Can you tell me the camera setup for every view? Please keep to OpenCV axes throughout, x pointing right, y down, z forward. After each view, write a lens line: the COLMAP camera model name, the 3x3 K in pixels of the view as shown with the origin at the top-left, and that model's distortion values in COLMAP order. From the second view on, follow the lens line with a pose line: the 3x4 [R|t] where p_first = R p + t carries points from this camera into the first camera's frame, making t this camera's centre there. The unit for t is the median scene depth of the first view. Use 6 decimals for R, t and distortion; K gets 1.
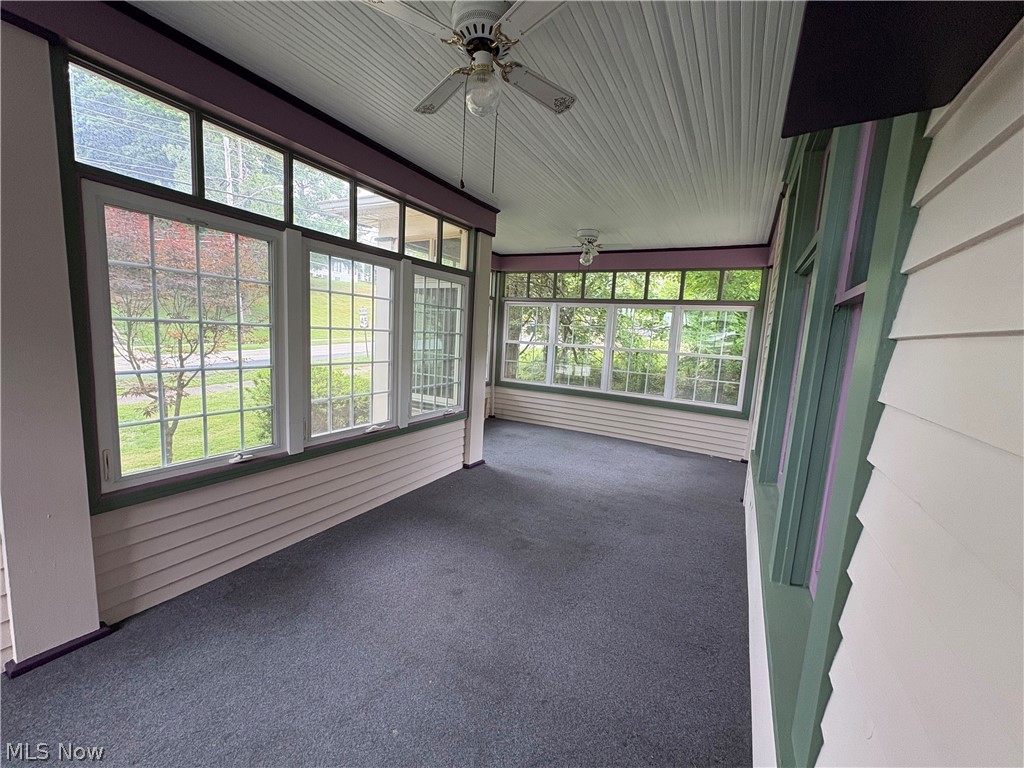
lens RADIAL K [[409.4, 0, 512.2], [0, 409.4, 385.6], [0, 0, 1]] dist [-0.002666, -0.000225]
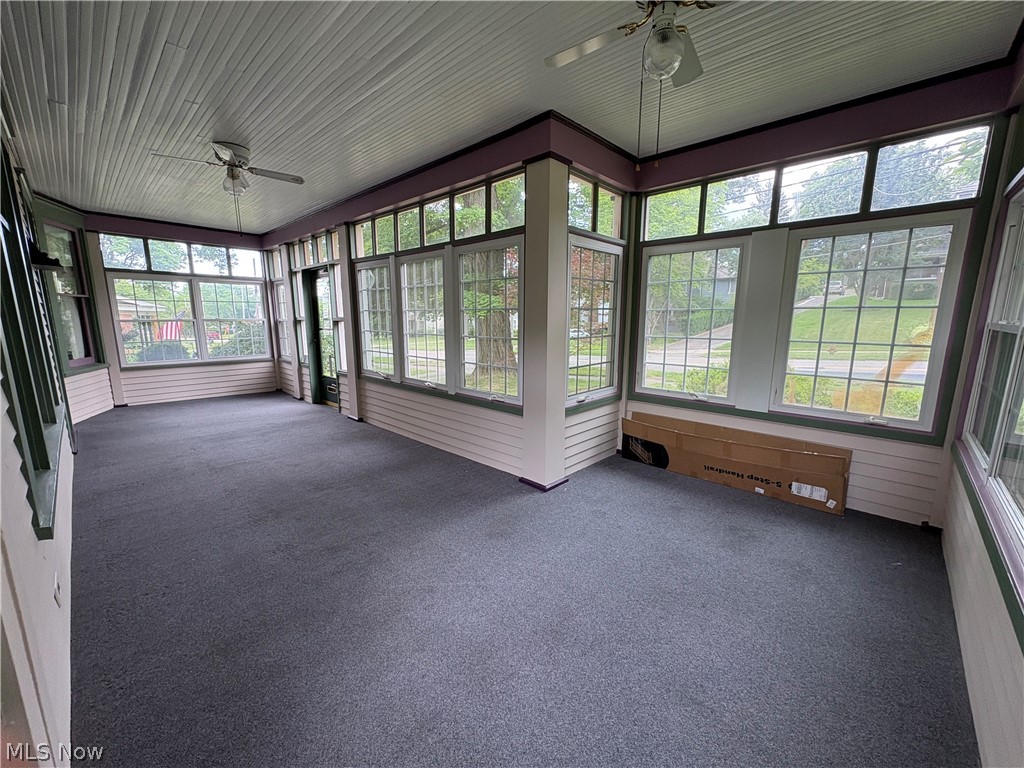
lens RADIAL K [[409.4, 0, 512.5], [0, 409.4, 386.7], [0, 0, 1]] dist [-0.002666, -0.000225]
pose [[-0.247596, 0.119652, -0.961447, 0.788128], [-0.134145, 0.978554, 0.156326, -0.119821], [0.959532, 0.167679, -0.226235, 1.409882]]
